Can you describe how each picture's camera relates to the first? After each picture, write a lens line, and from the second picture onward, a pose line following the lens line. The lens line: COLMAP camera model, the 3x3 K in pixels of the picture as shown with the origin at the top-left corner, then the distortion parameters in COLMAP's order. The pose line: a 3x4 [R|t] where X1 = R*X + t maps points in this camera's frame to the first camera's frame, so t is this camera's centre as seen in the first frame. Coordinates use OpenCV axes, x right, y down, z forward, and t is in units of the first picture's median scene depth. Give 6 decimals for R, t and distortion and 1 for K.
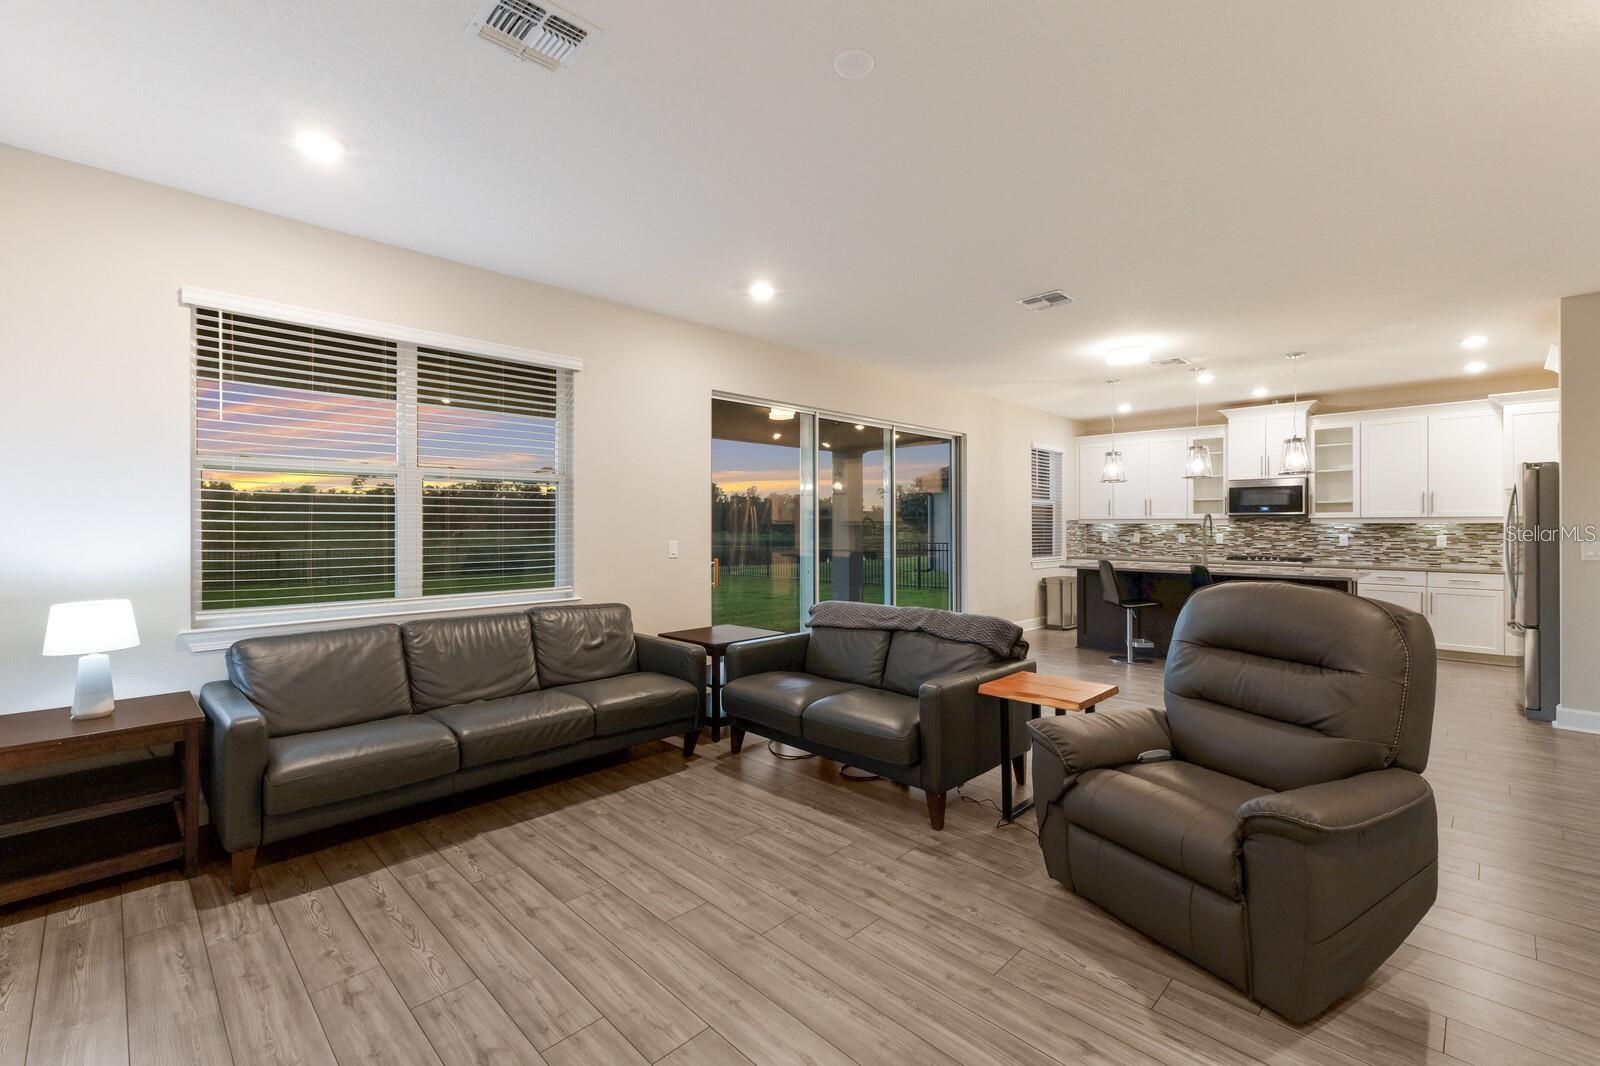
lens RADIAL K [[690.5, 0, 803.0], [0, 690.5, 518.3], [0, 0, 1]] dist [0.012955, 0.000129]
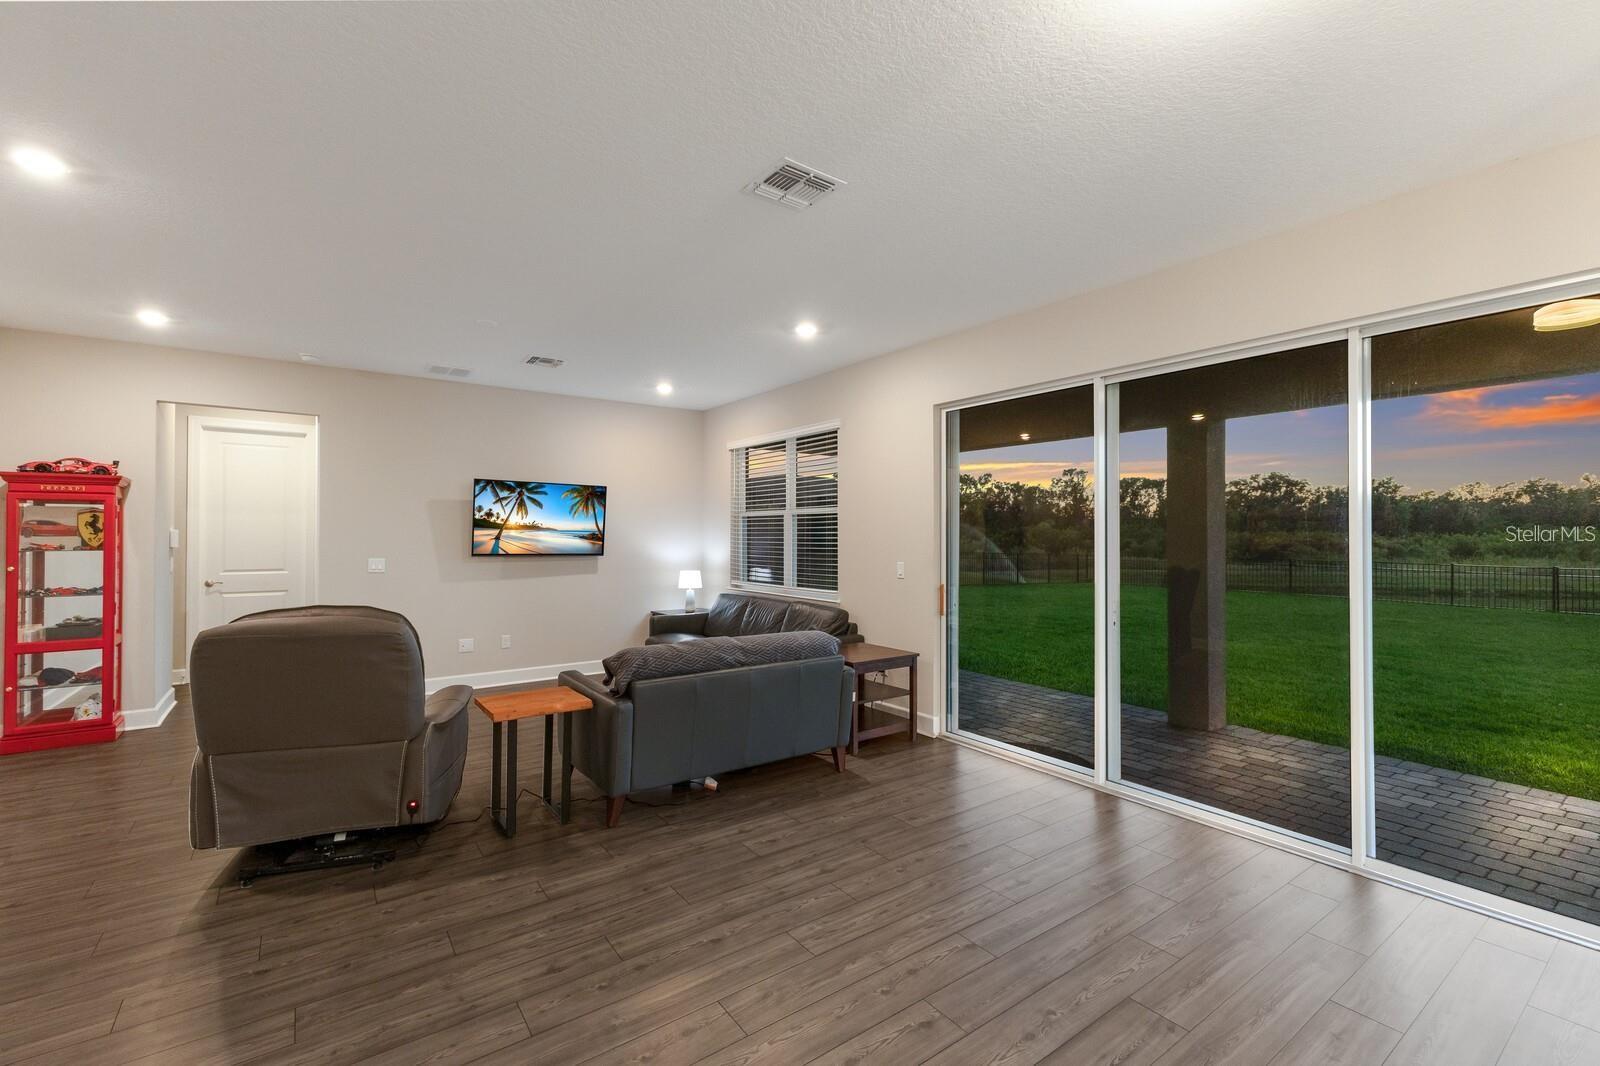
lens RADIAL K [[692.1, 0, 806.3], [0, 692.1, 527.9], [0, 0, 1]] dist [0.003294, 0.000651]
pose [[-0.159197, -0.009618, -0.987200, 0.549104], [0.007788, 0.999909, -0.010998, -0.005381], [0.987216, -0.009439, -0.159107, 0.641743]]
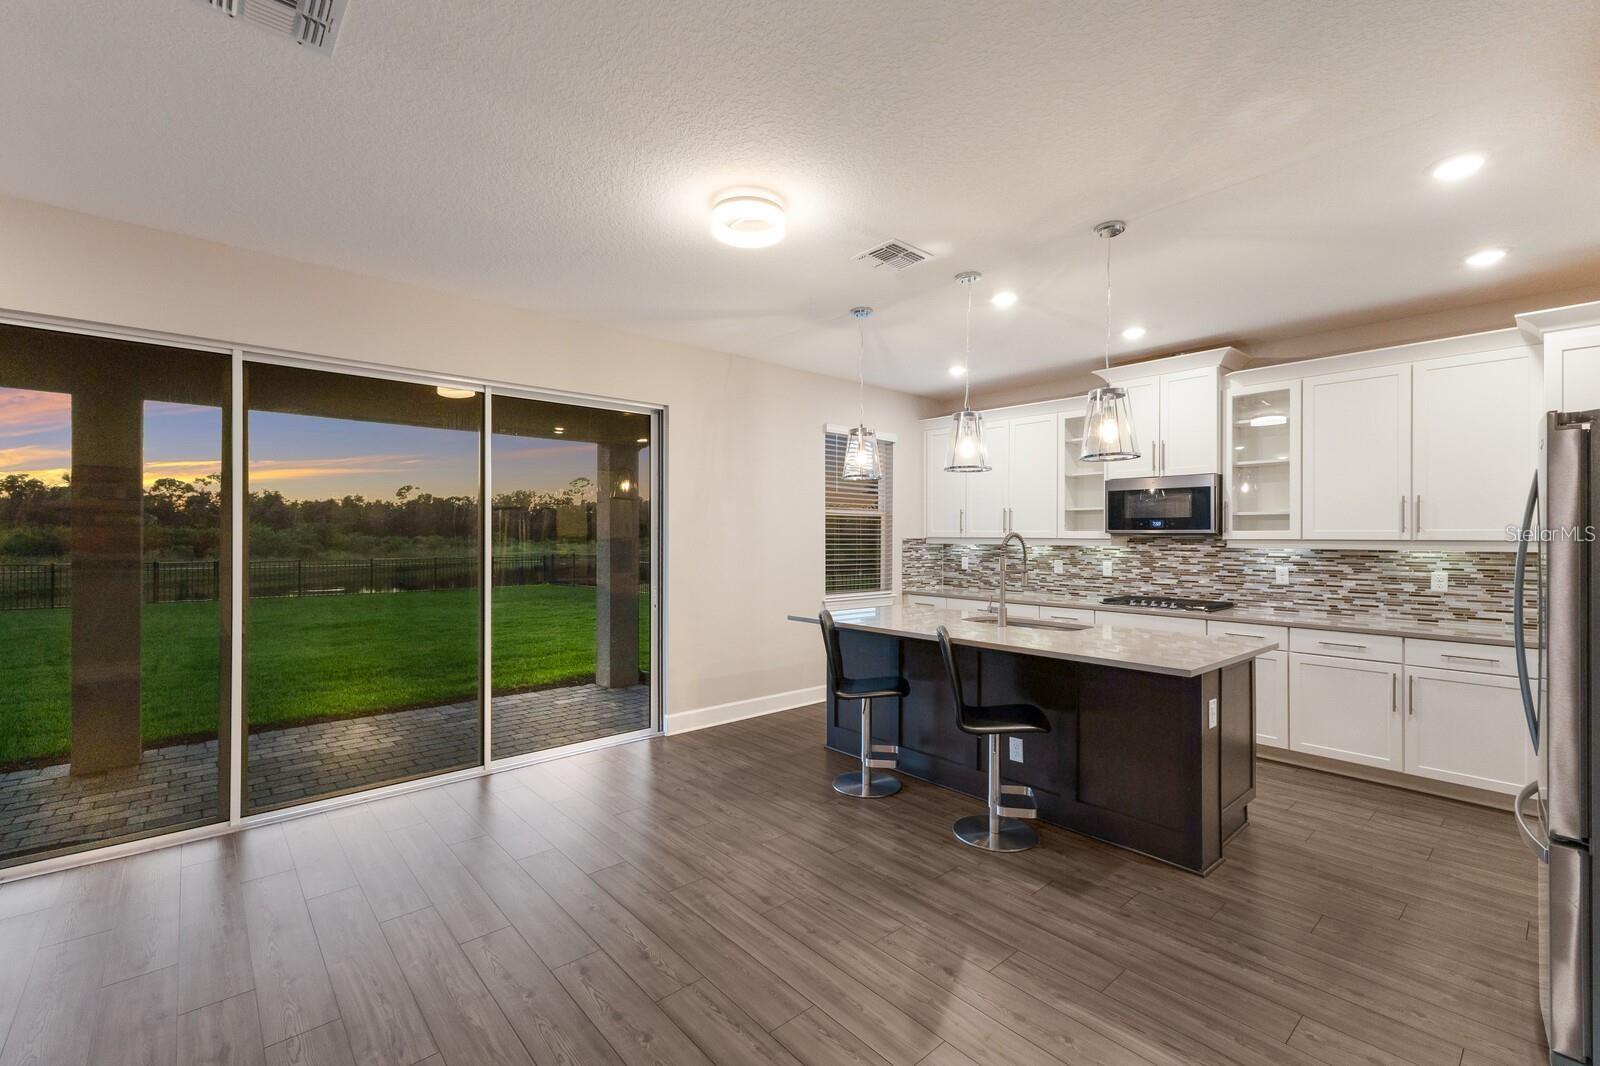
lens RADIAL K [[688.0, 0, 803.8], [0, 688.0, 526.6], [0, 0, 1]] dist [0.007134, 0.000296]
pose [[0.997755, 0.003876, -0.066850, 0.397736], [-0.004099, 0.999986, -0.003204, -0.008210], [0.066837, 0.003471, 0.997758, 0.364110]]
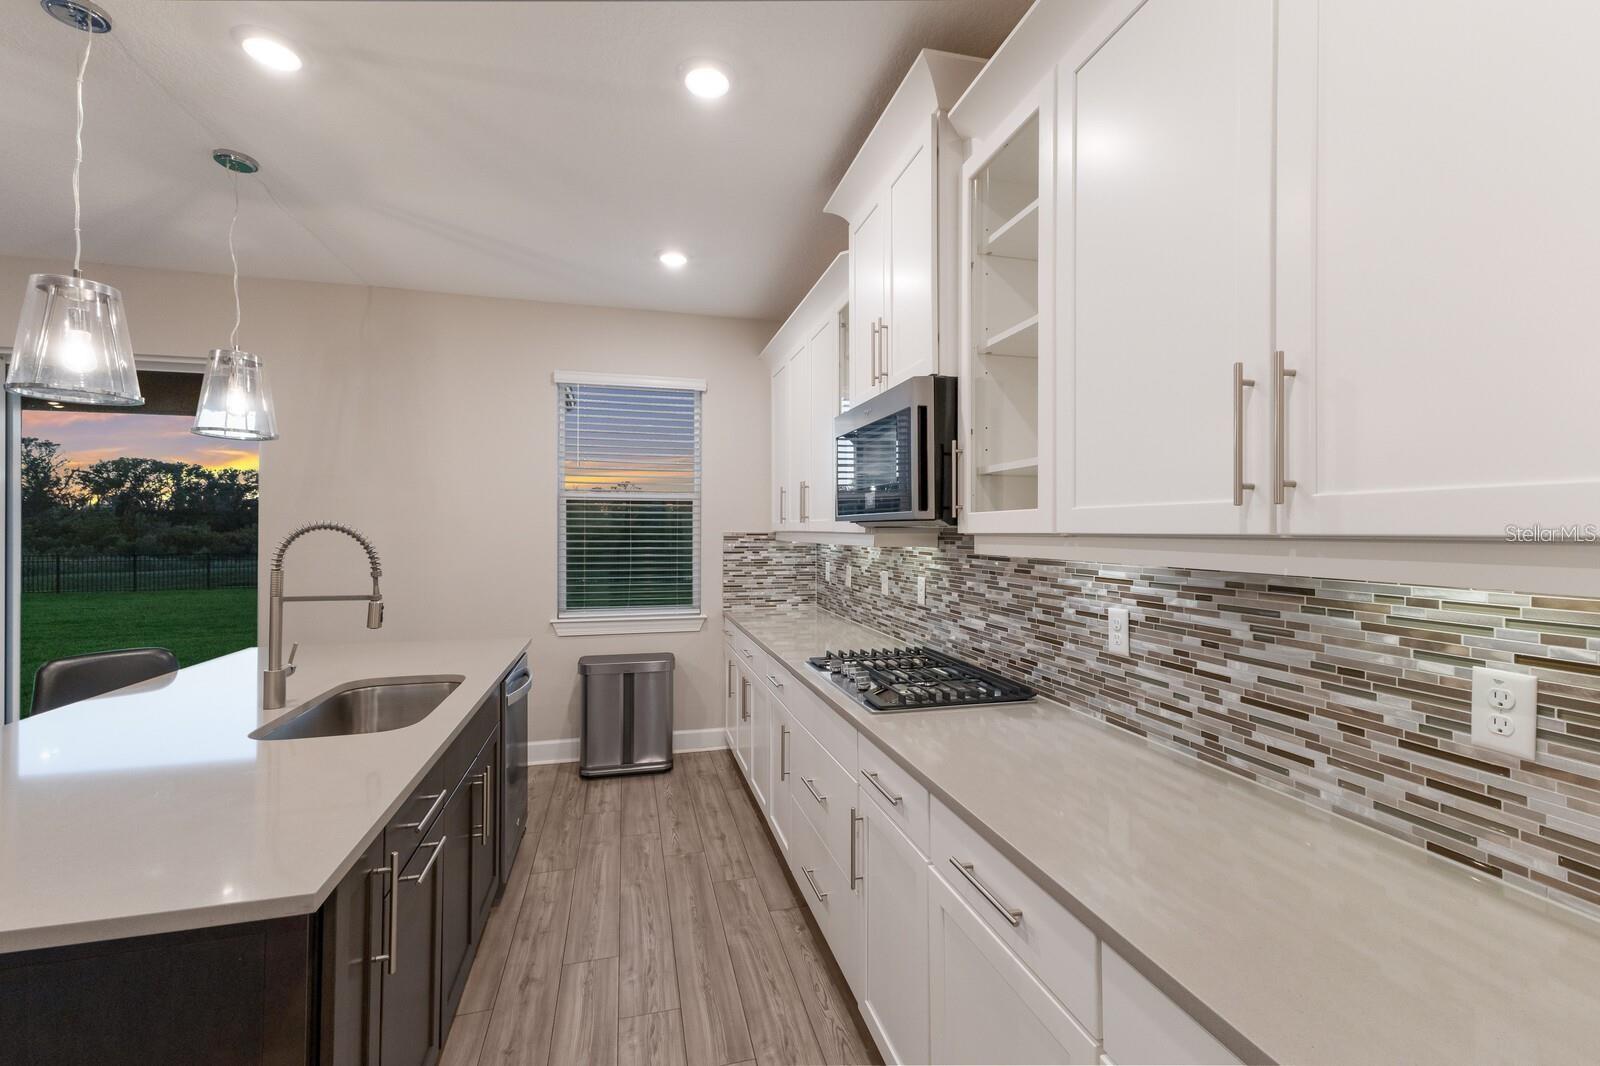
lens RADIAL K [[688.0, 0, 803.8], [0, 688.0, 526.6], [0, 0, 1]] dist [0.007134, 0.000296]
pose [[0.861923, -0.002509, -0.507032, 0.808549], [0.005788, 0.999971, 0.004891, -0.004609], [0.507006, -0.007150, 0.861913, 0.757204]]
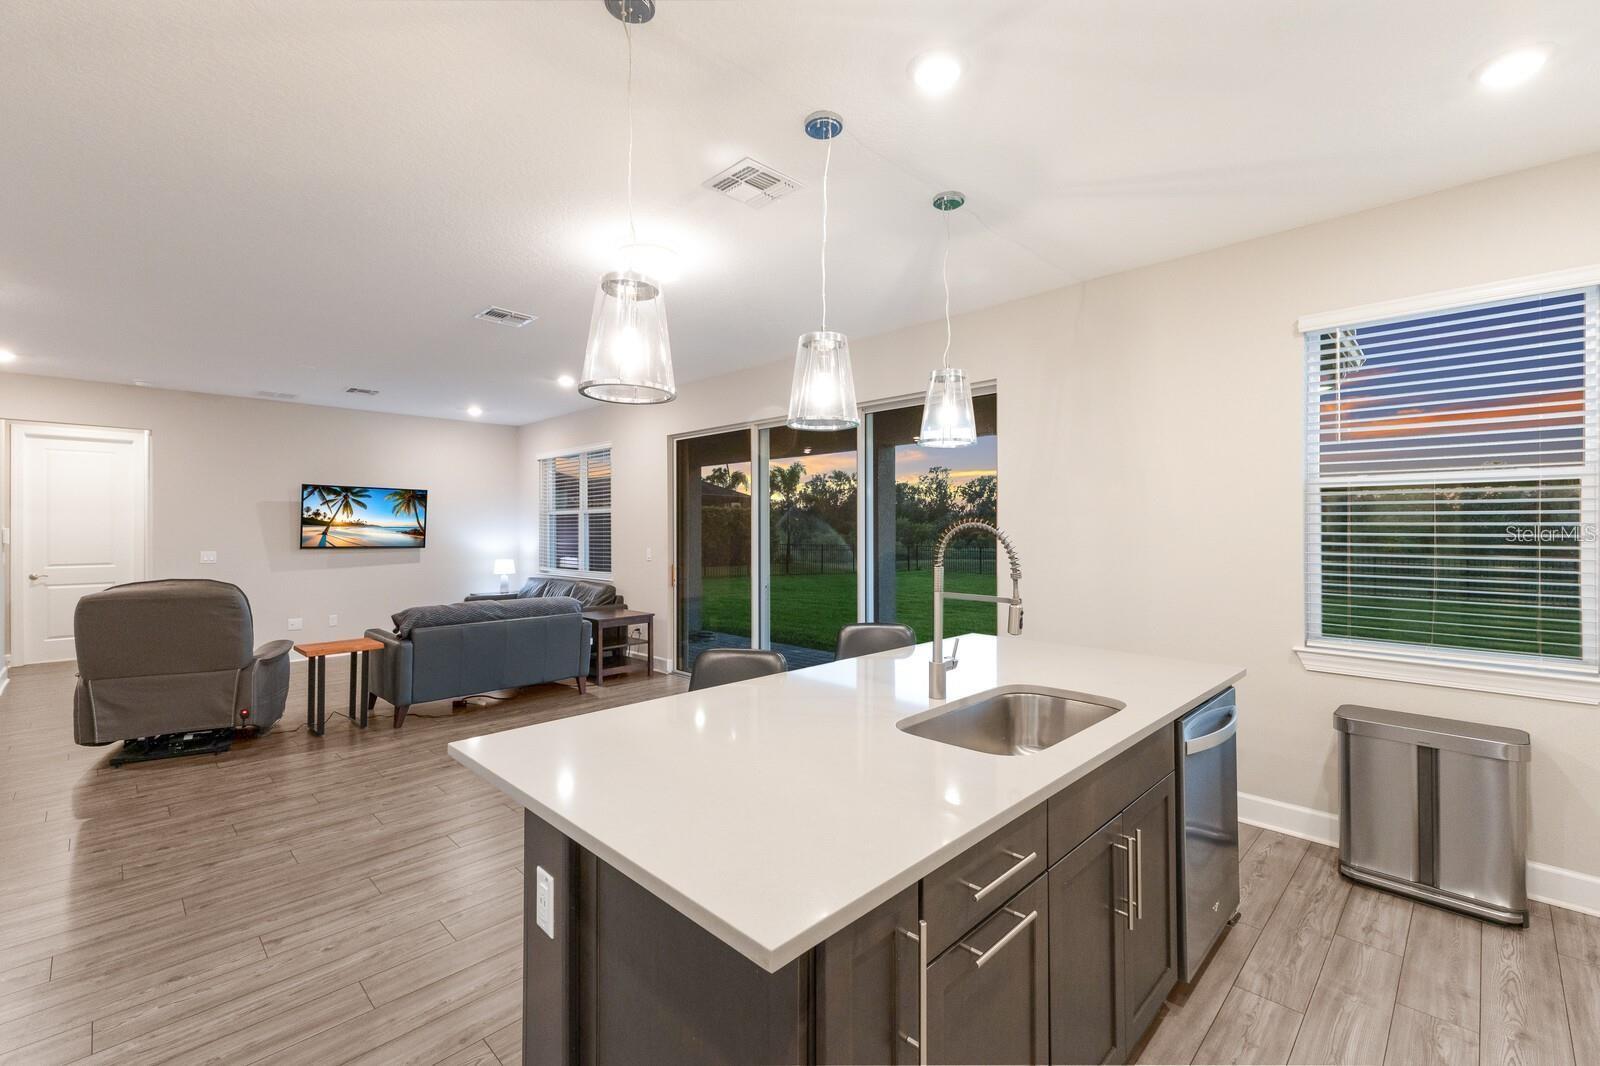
lens RADIAL K [[682.0, 0, 803.0], [0, 682.0, 525.7], [0, 0, 1]] dist [0.025916, -0.006805]
pose [[0.001454, -0.004324, -0.999990, 0.775722], [0.012435, 0.999913, -0.004306, -0.003633], [0.999922, -0.012429, 0.001508, 0.825688]]
